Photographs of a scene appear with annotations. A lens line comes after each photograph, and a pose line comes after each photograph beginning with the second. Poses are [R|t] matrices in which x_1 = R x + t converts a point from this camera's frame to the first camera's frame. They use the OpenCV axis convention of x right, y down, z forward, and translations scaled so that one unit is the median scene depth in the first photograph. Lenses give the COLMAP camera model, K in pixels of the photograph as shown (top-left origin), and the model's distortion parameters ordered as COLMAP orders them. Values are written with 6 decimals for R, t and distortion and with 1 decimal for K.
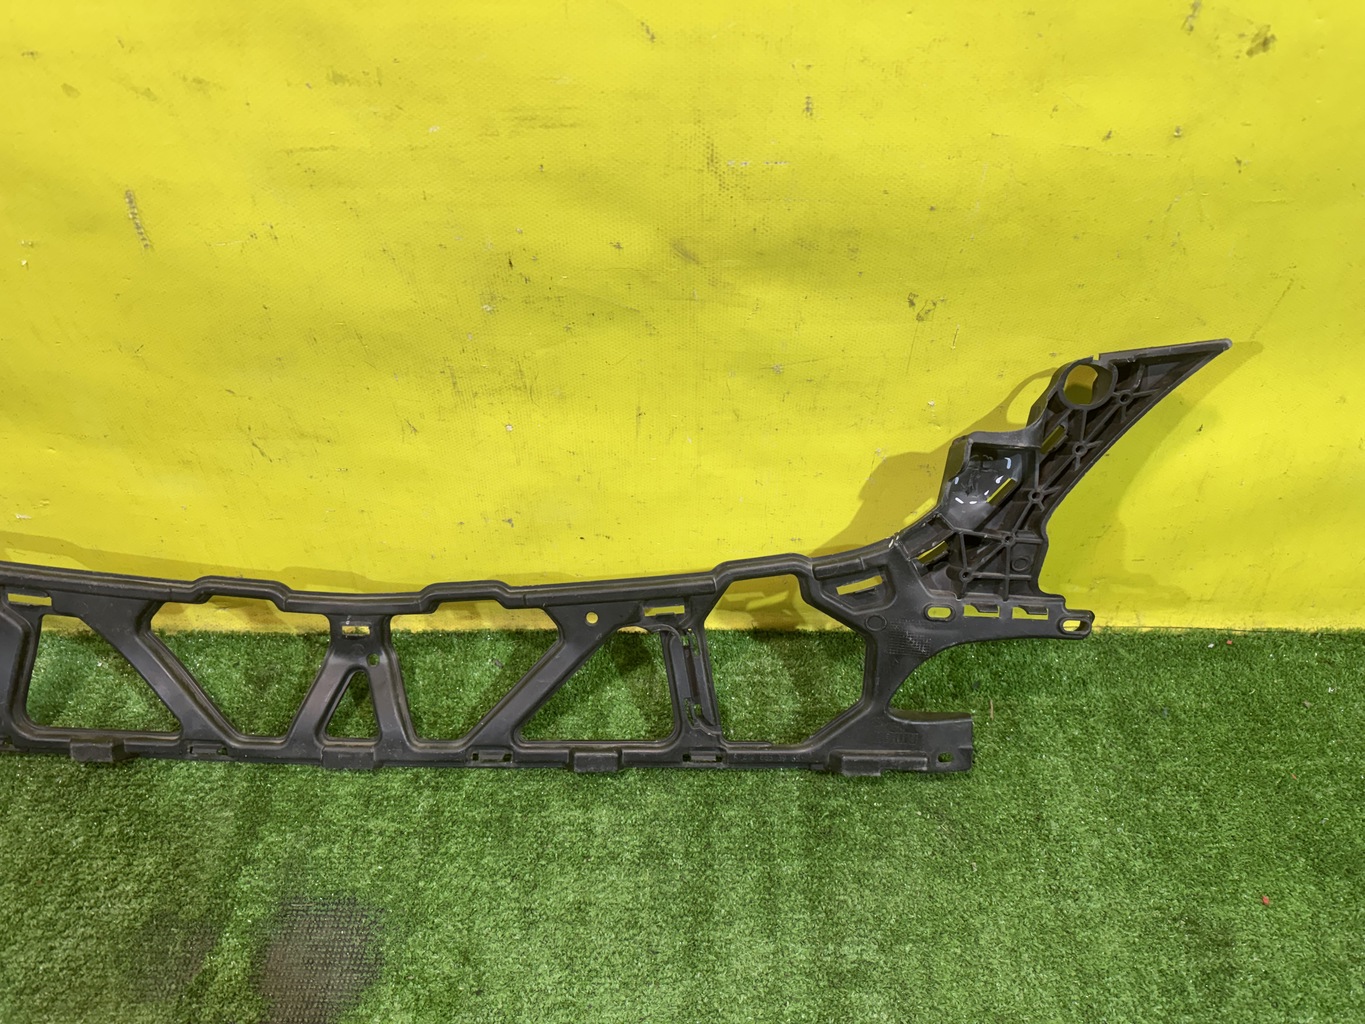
lens RADIAL K [[962.5, 0, 684.7], [0, 962.5, 504.3], [0, 0, 1]] dist [0.032030, -0.053191]
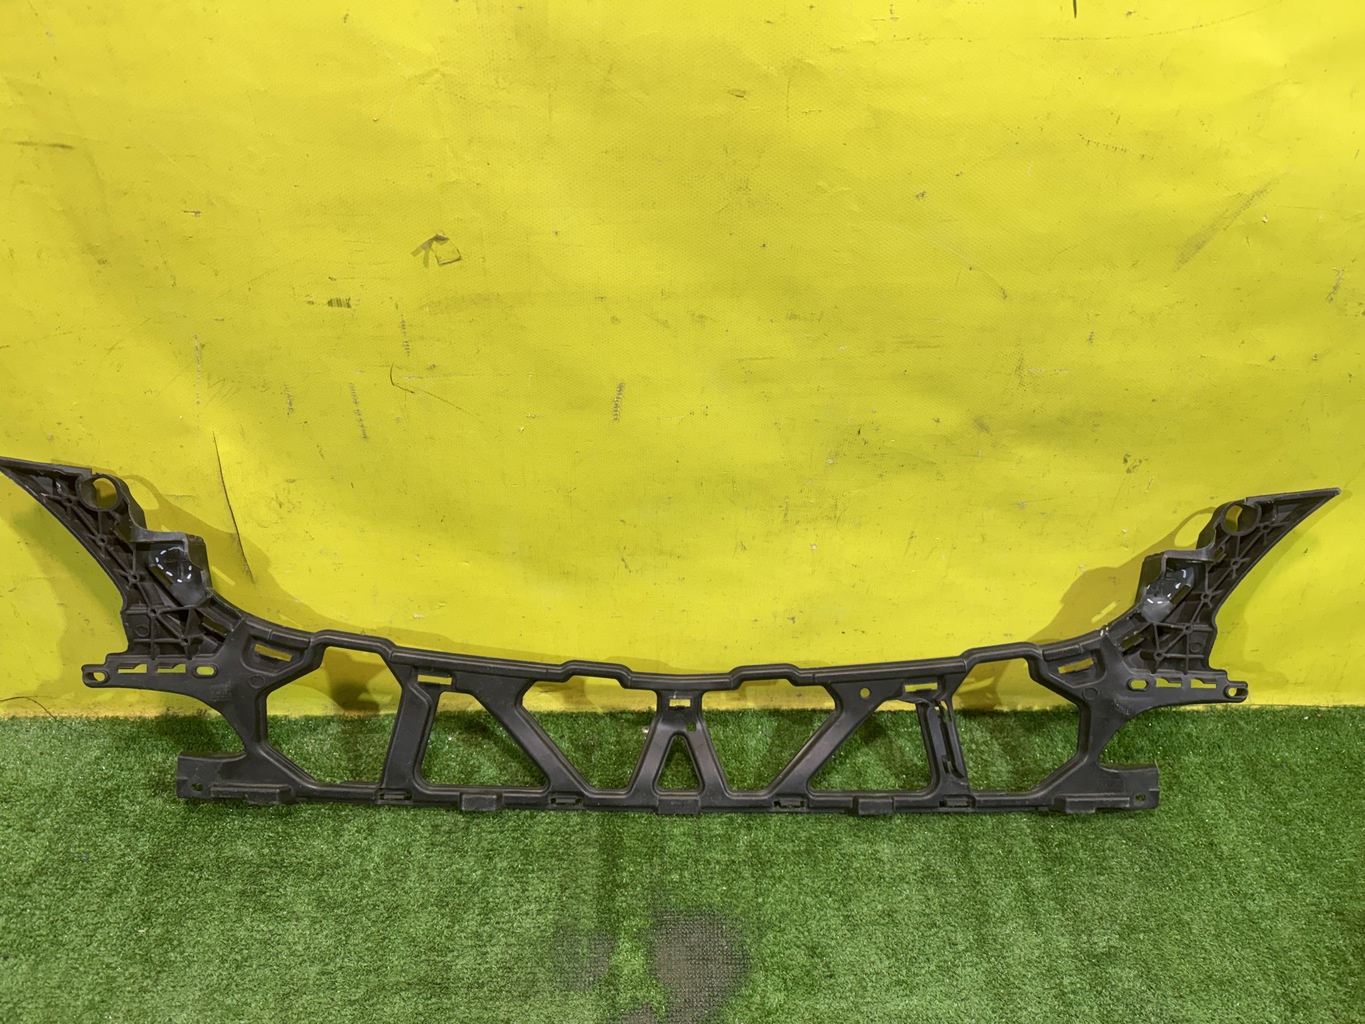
lens RADIAL K [[964.5, 0, 686.6], [0, 964.5, 507.6], [0, 0, 1]] dist [0.005603, -0.012238]
pose [[0.997712, 0.010105, 0.066842, -0.470663], [-0.000367, 0.989561, -0.144115, 0.062766], [-0.067601, 0.143761, 0.987301, -0.342492]]
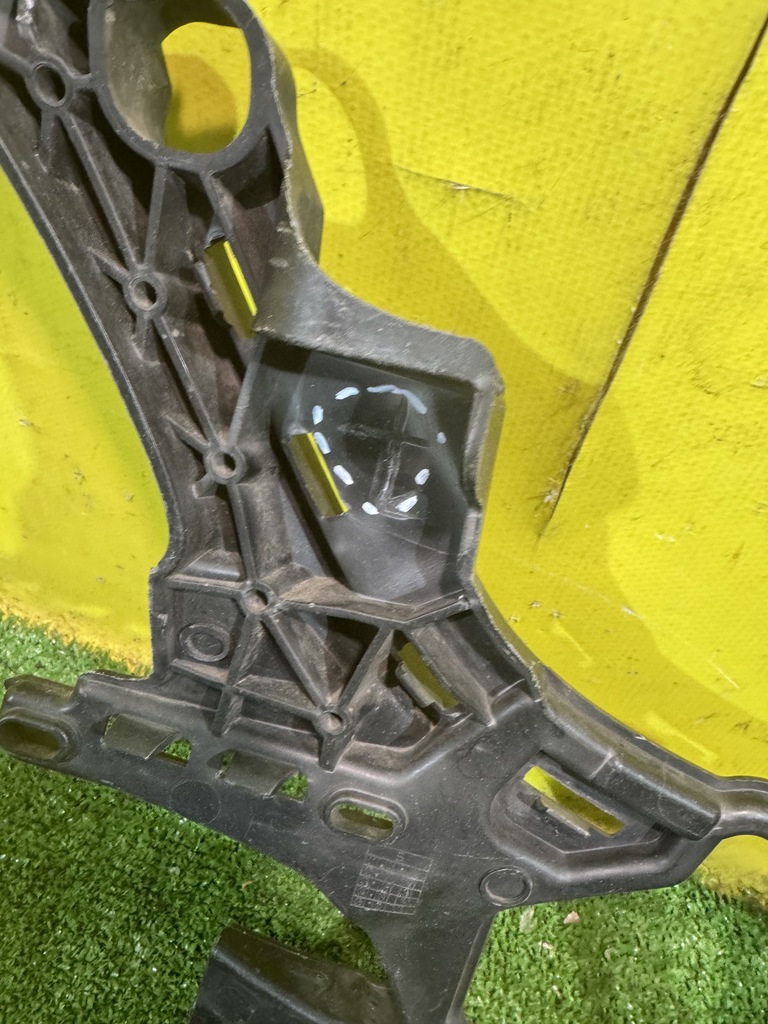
lens RADIAL K [[723.3, 0, 379.6], [0, 723.3, 432.9], [0, 0, 1]] dist [-0.010498, 0.003667]
pose [[0.945570, 0.288901, -0.149781, -1.028069], [-0.291790, 0.956478, 0.002798, -0.054331], [0.144071, 0.041059, 0.988715, 0.740036]]
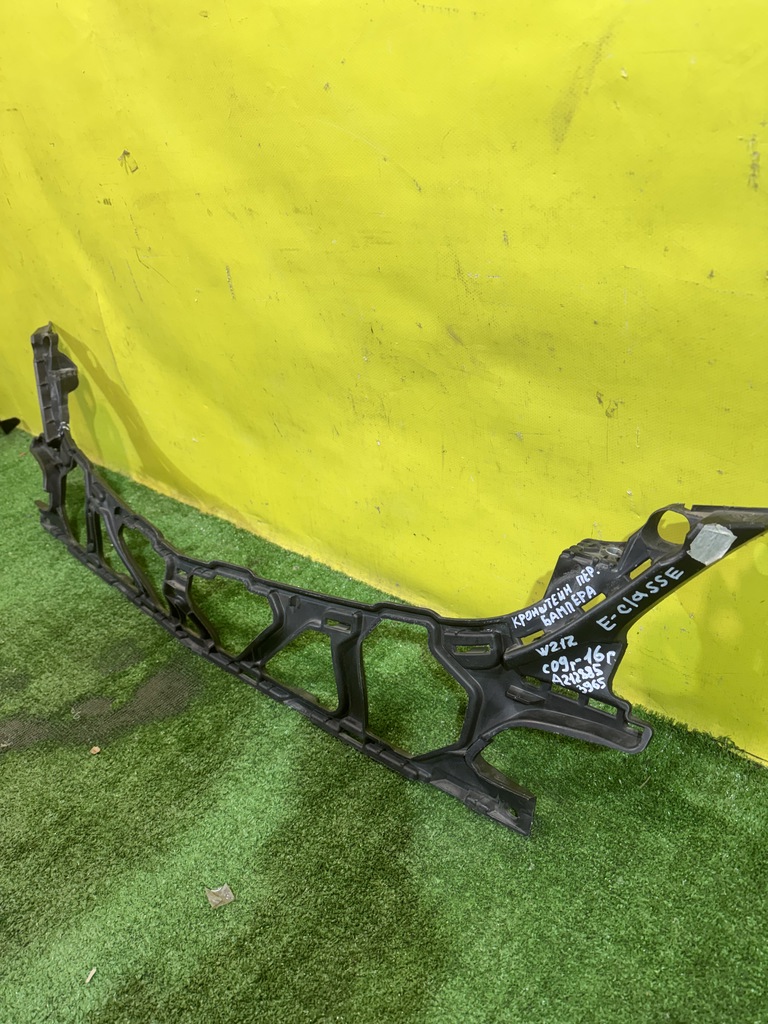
lens RADIAL K [[720.0, 0, 393.5], [0, 720.0, 504.3], [0, 0, 1]] dist [0.019719, -0.027366]
pose [[0.763375, 0.270671, -0.586512, 0.579226], [-0.371394, 0.926805, -0.055674, 0.076266], [0.528512, 0.260327, 0.808025, 0.079968]]
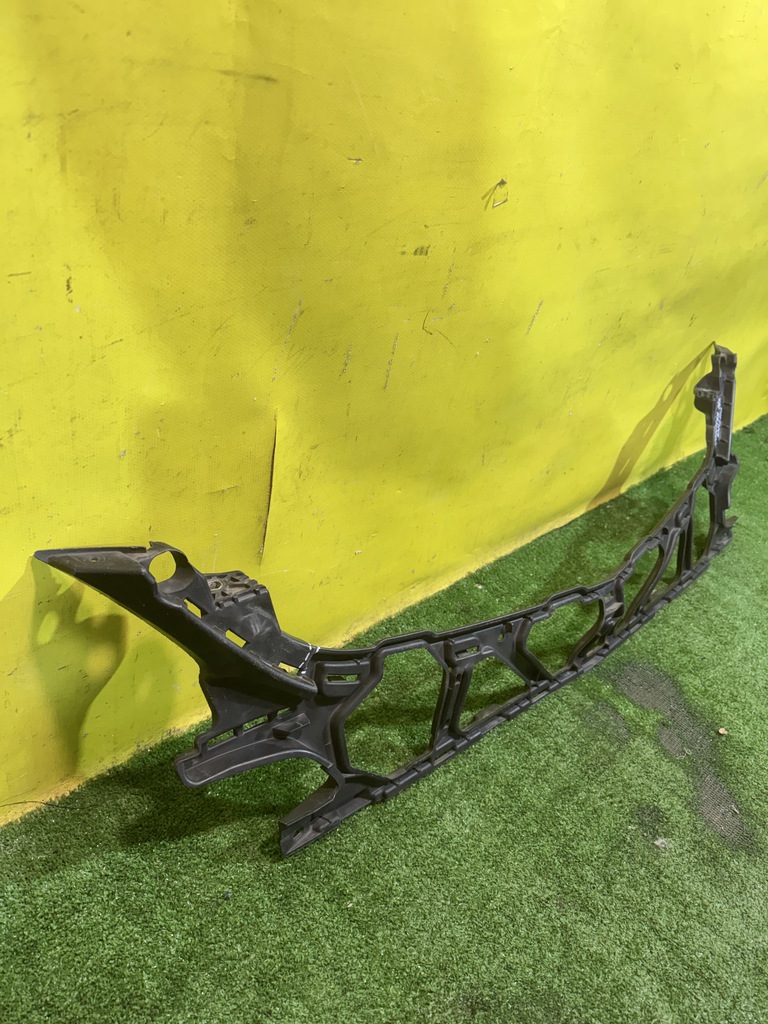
lens RADIAL K [[722.0, 0, 370.4], [0, 722.0, 503.3], [0, 0, 1]] dist [0.032030, -0.053191]
pose [[0.715251, -0.273412, 0.643165, -1.526200], [0.352716, 0.935714, 0.005528, -0.059437], [-0.603331, 0.222901, 0.765707, 0.159287]]
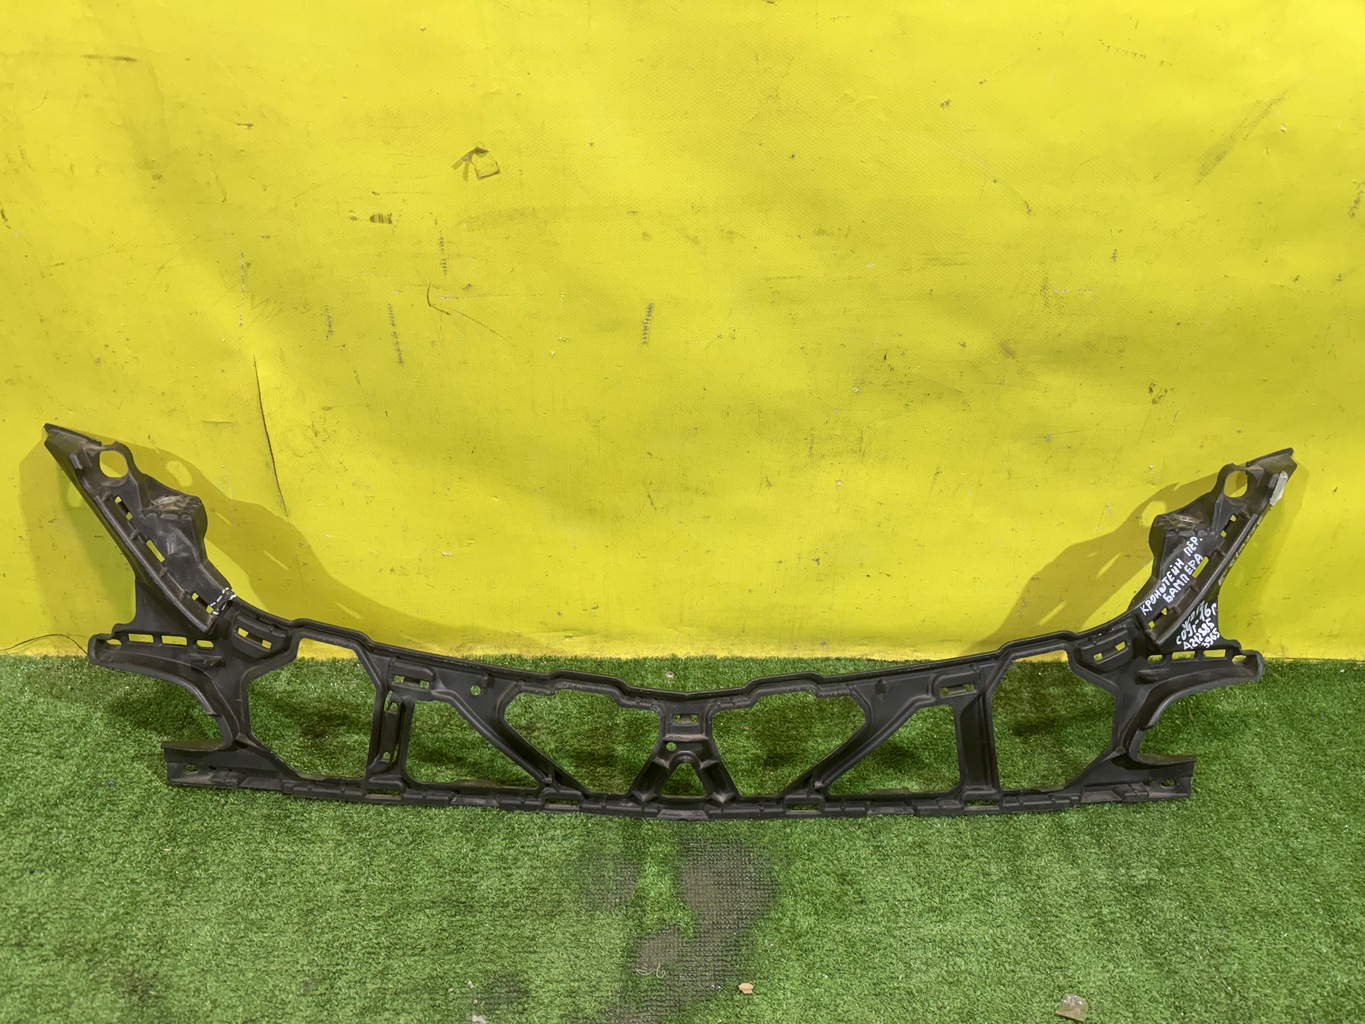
lens RADIAL K [[959.8, 0, 674.1], [0, 959.8, 496.1], [0, 0, 1]] dist [0.019719, -0.027366]
pose [[0.998958, 0.016579, 0.042525, -0.492057], [-0.007423, 0.978306, -0.207032, 0.230641], [-0.045035, 0.206500, 0.977410, -0.322213]]
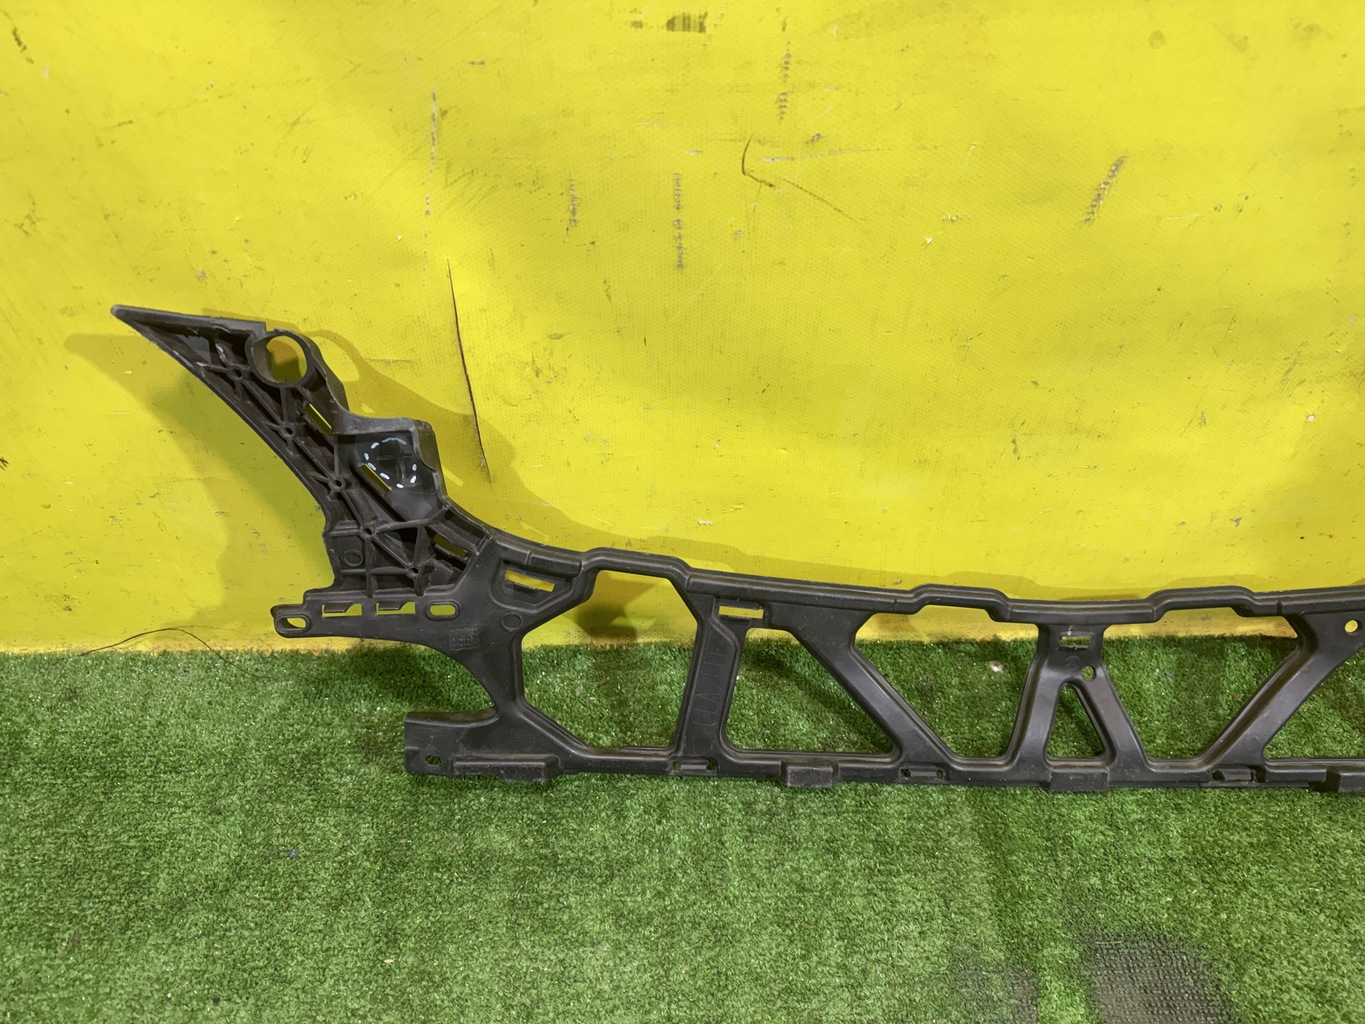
lens RADIAL K [[962.9, 0, 682.5], [0, 962.9, 512.0], [0, 0, 1]] dist [0.025414, -0.038842]
pose [[0.999787, -0.010075, 0.017991, -0.817032], [0.009547, 0.999528, 0.029215, -0.025599], [-0.018277, -0.029037, 0.999411, 0.101744]]
